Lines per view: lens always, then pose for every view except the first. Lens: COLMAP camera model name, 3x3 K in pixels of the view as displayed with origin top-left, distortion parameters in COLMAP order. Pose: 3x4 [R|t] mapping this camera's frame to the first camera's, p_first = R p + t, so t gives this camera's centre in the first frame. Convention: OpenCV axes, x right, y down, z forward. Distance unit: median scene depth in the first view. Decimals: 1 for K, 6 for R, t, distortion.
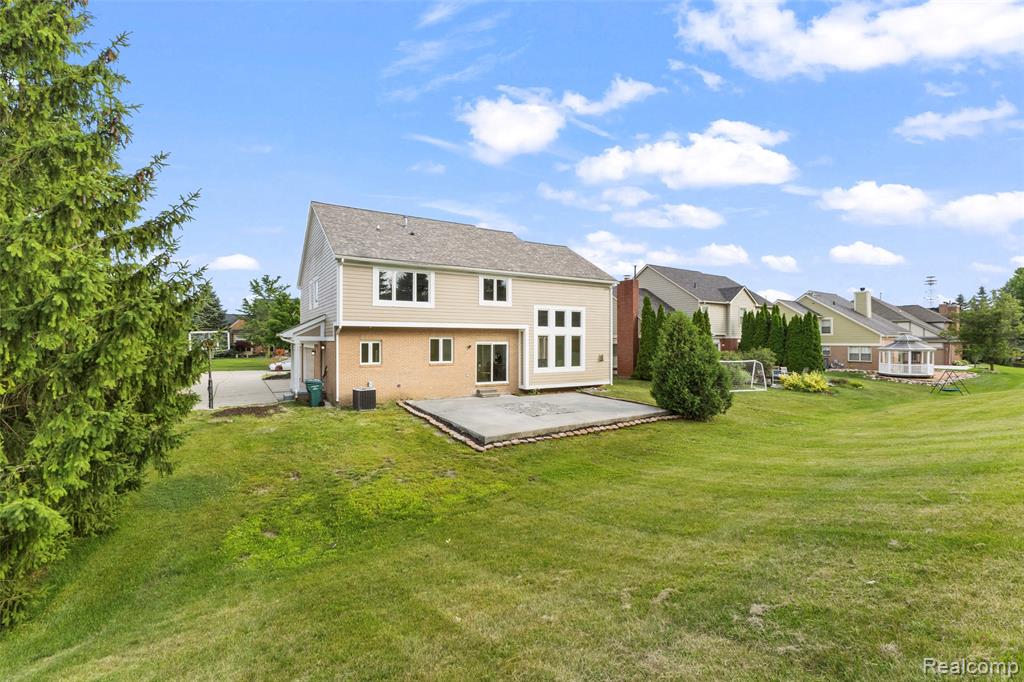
lens RADIAL K [[456.6, 0, 520.4], [0, 456.6, 334.3], [0, 0, 1]] dist [0.005841, 0.000487]
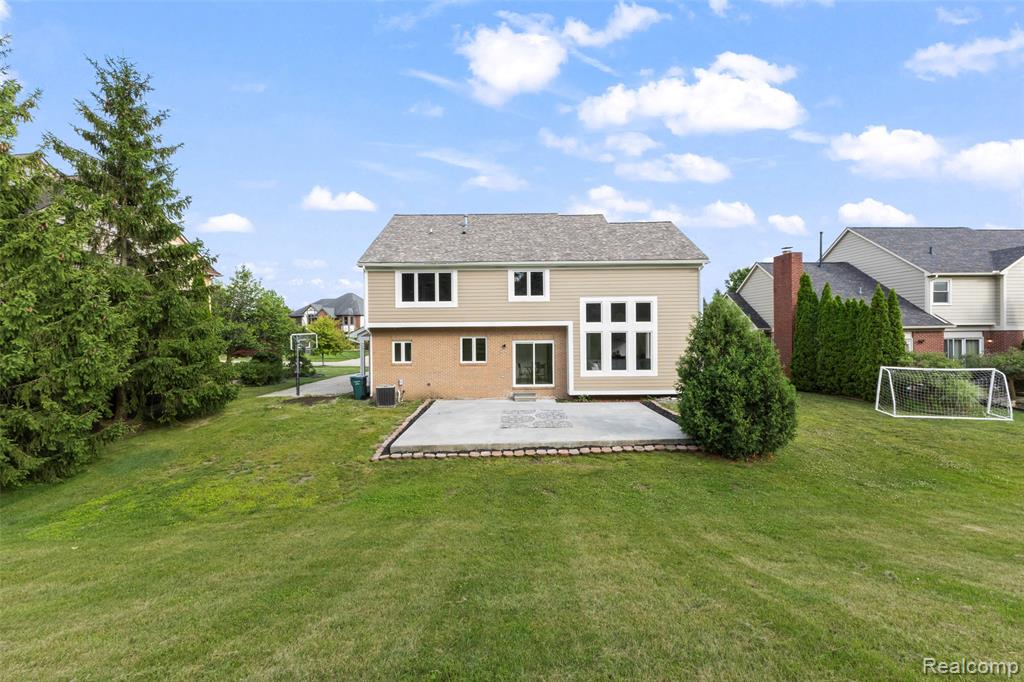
lens RADIAL K [[456.6, 0, 520.4], [0, 456.6, 334.3], [0, 0, 1]] dist [0.005841, 0.000487]
pose [[0.848326, -0.011227, -0.529356, 0.410119], [0.018109, 0.999805, 0.007817, -0.003737], [0.529165, -0.016217, 0.848364, 0.222403]]
